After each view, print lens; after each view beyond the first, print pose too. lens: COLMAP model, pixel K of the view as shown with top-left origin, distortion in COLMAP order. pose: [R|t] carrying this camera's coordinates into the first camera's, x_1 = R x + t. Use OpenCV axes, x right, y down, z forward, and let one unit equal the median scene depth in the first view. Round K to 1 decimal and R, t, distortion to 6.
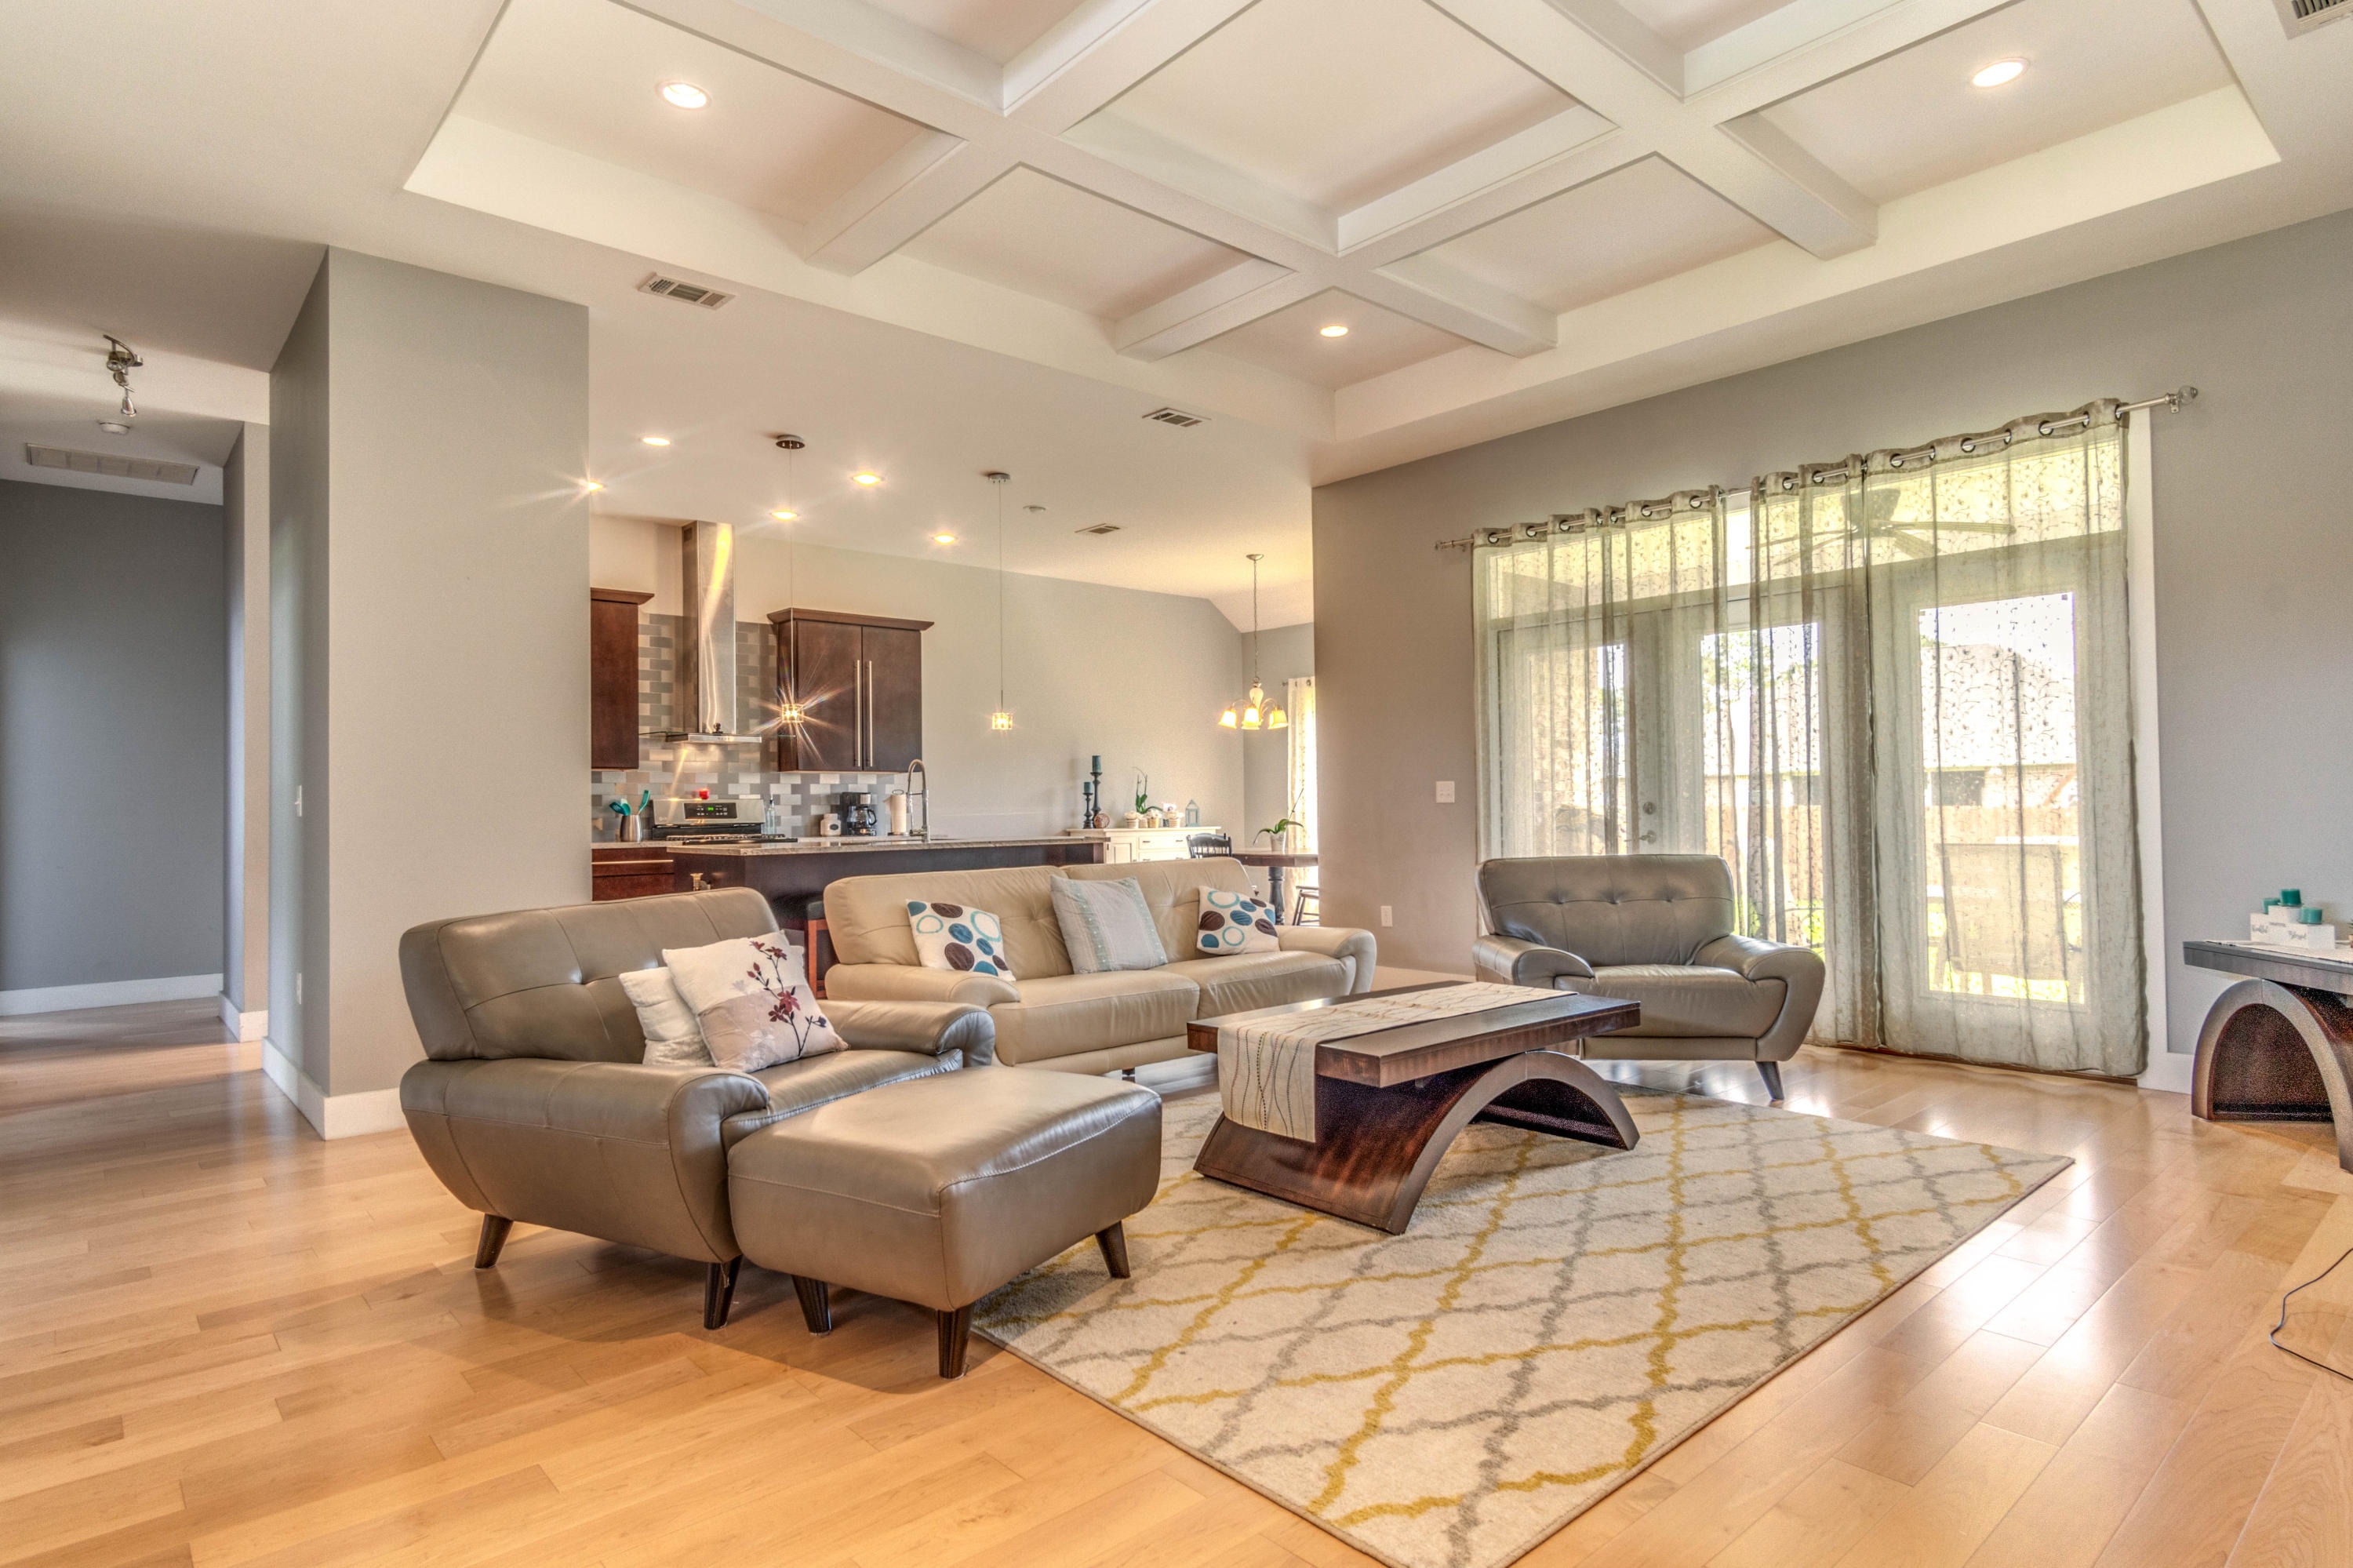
lens RADIAL K [[1253.9, 0, 1161.3], [0, 1253.9, 783.2], [0, 0, 1]] dist [-0.000659, 0.005489]
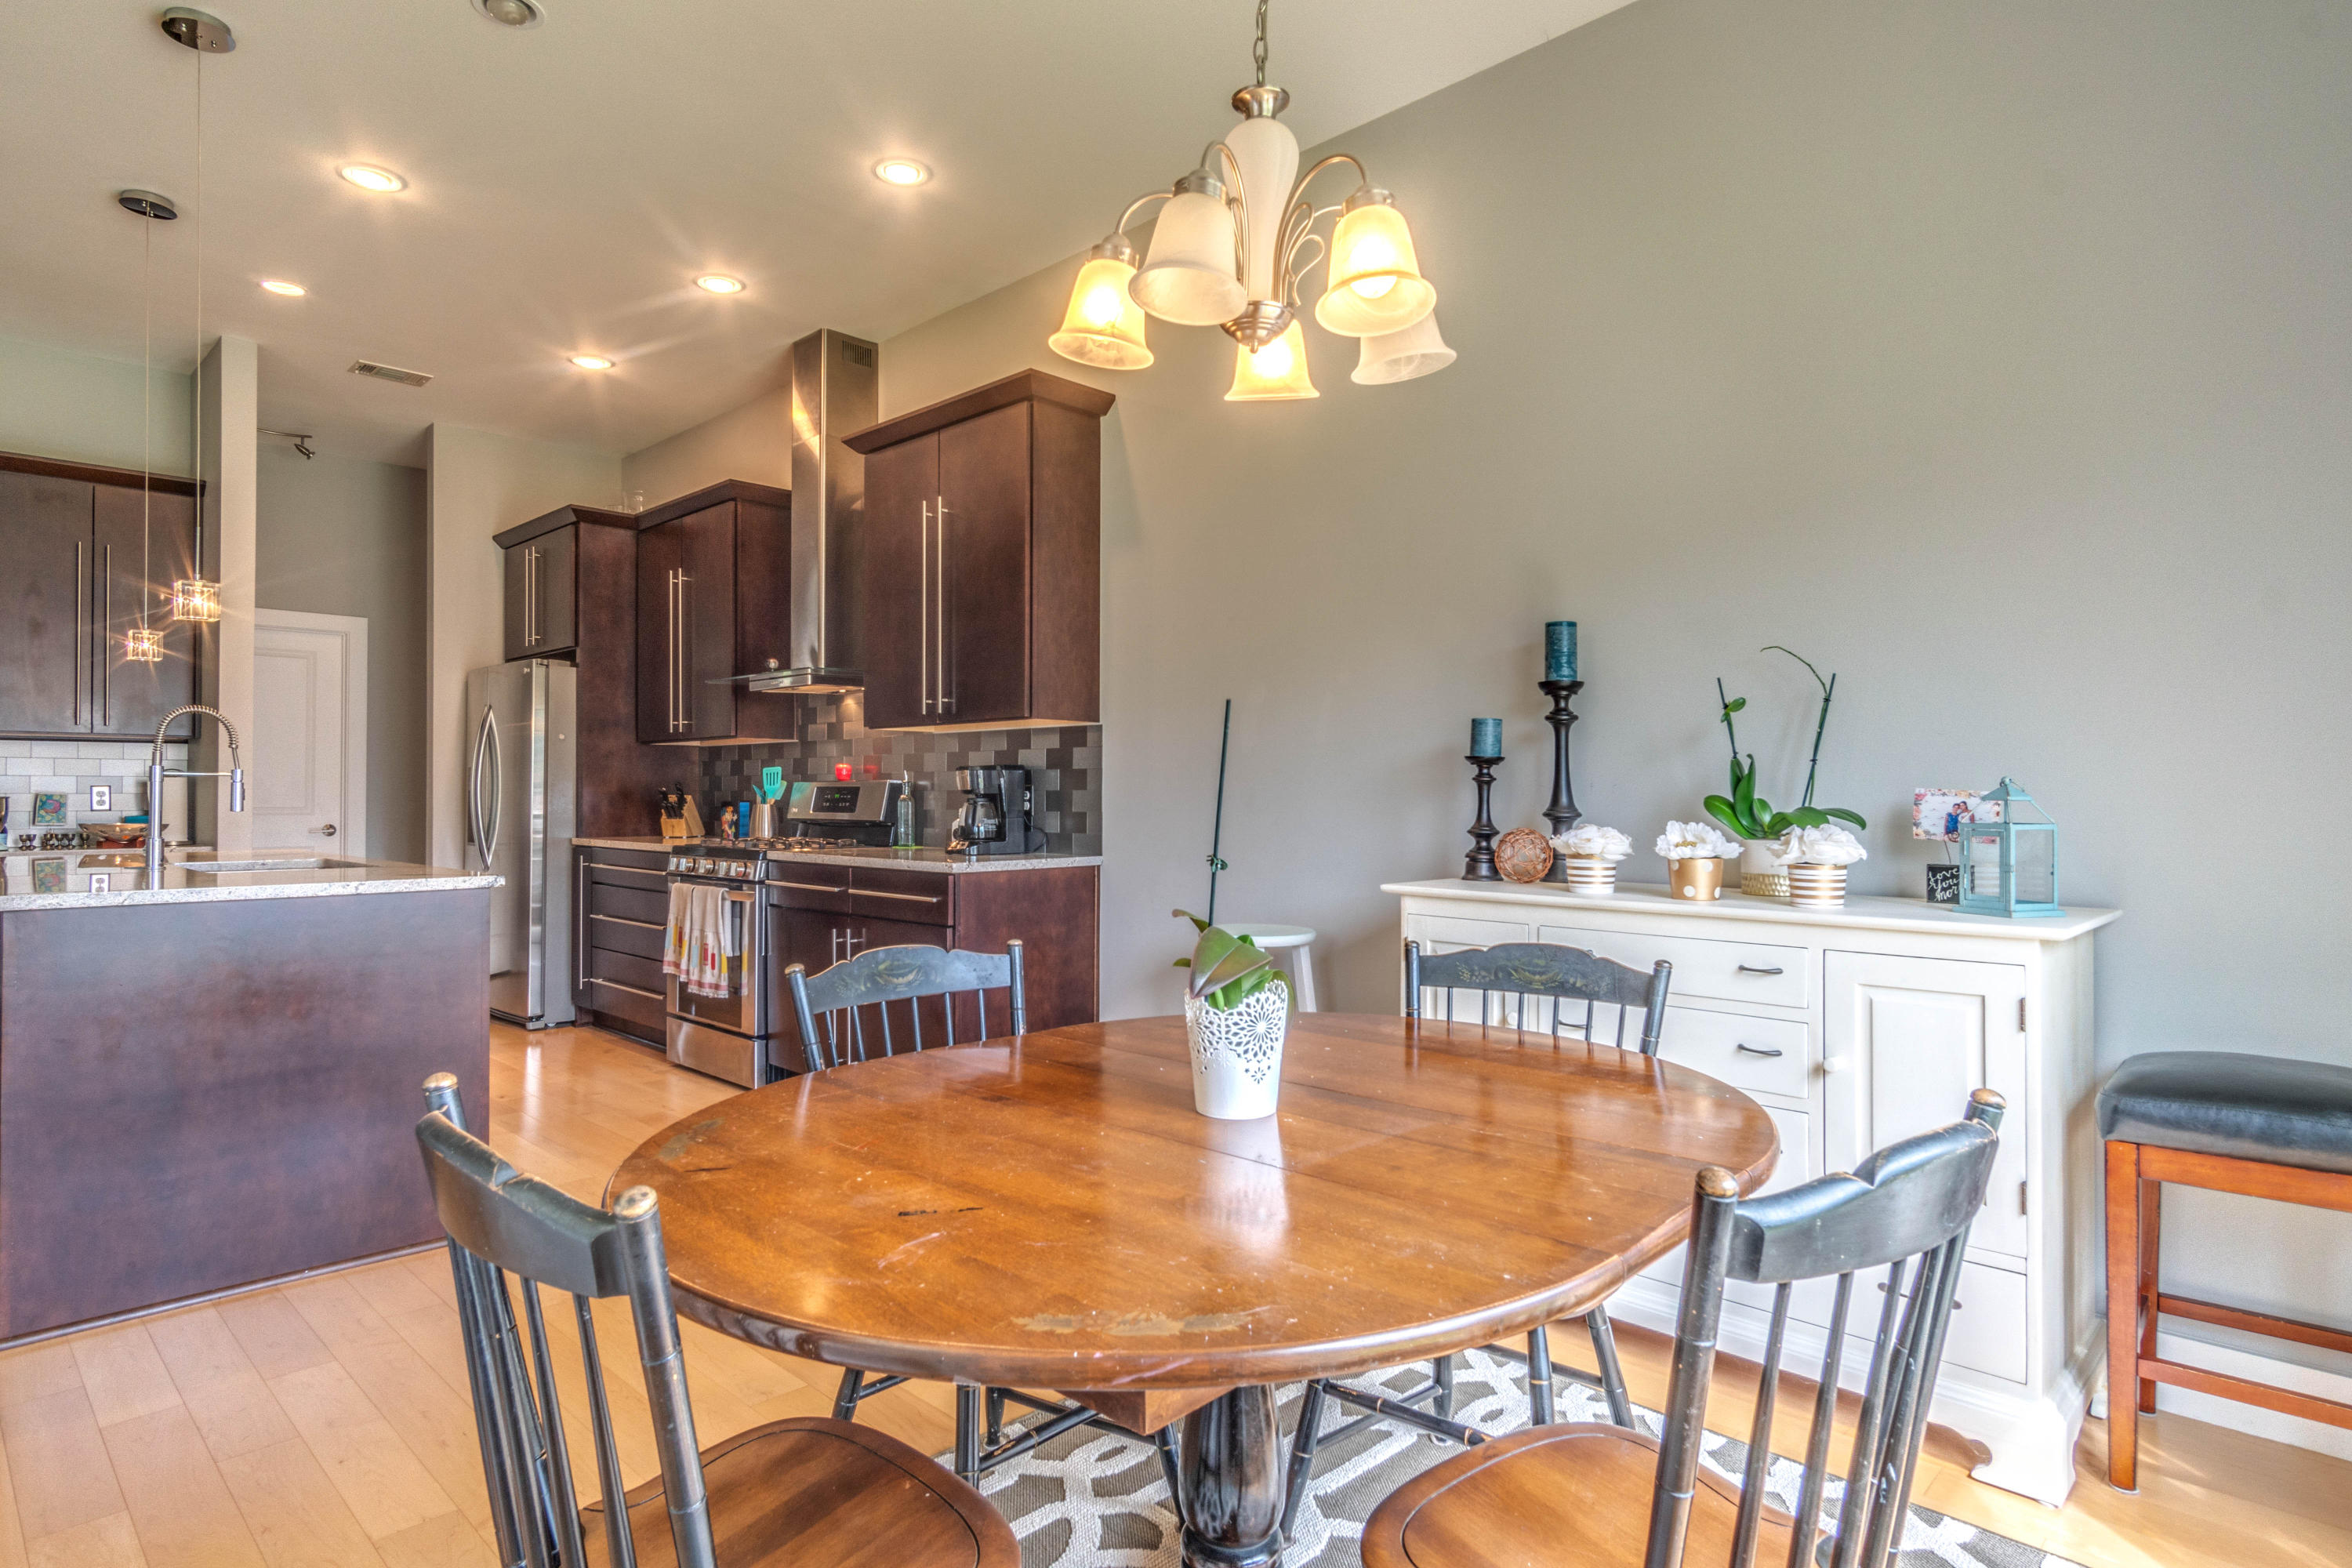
lens RADIAL K [[1209.8, 0, 1138.5], [0, 1209.8, 777.4], [0, 0, 1]] dist [-0.000941, 0.000767]
pose [[0.087068, -0.000669, -0.996202, 0.694196], [0.017383, 0.999849, 0.000848, 0.034821], [0.996051, -0.017391, 0.087067, 2.919827]]
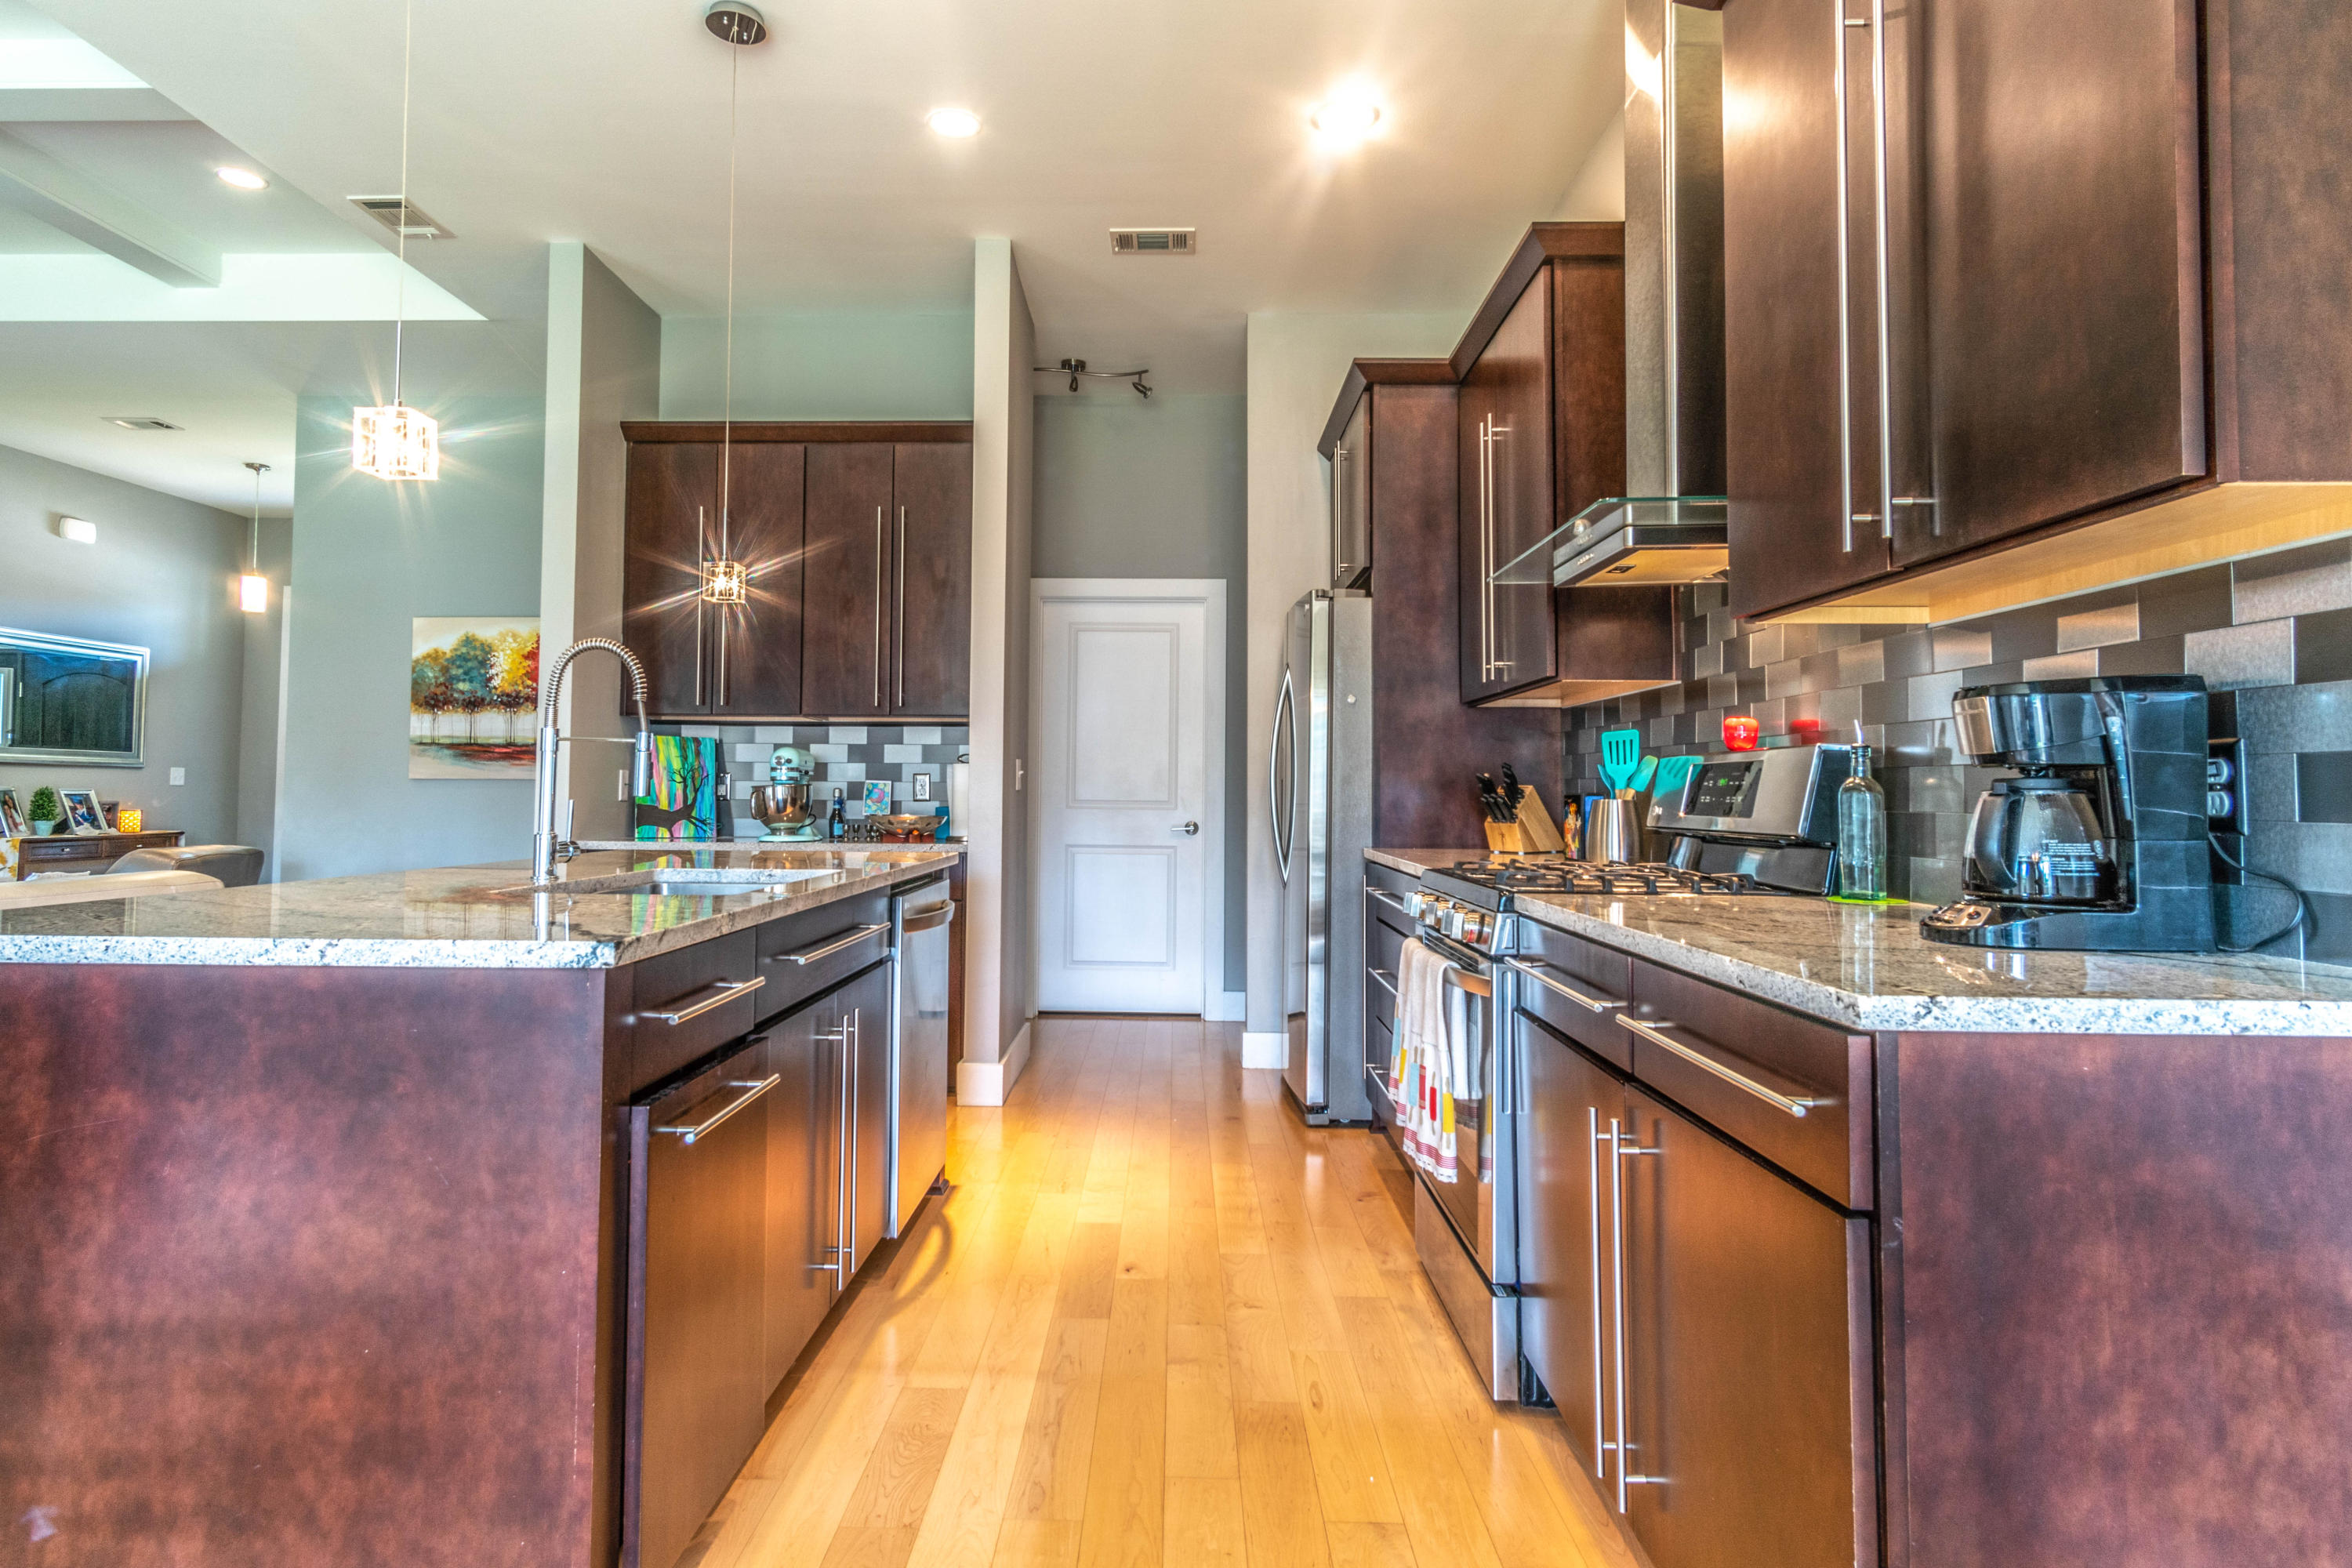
lens RADIAL K [[1253.3, 0, 1177.0], [0, 1253.3, 737.8], [0, 0, 1]] dist [-0.000659, 0.005489]
pose [[-0.661082, -0.025151, -0.749892, -0.110943], [0.015987, 0.998739, -0.047591, 0.058490], [0.750144, -0.043449, -0.659846, 2.931065]]
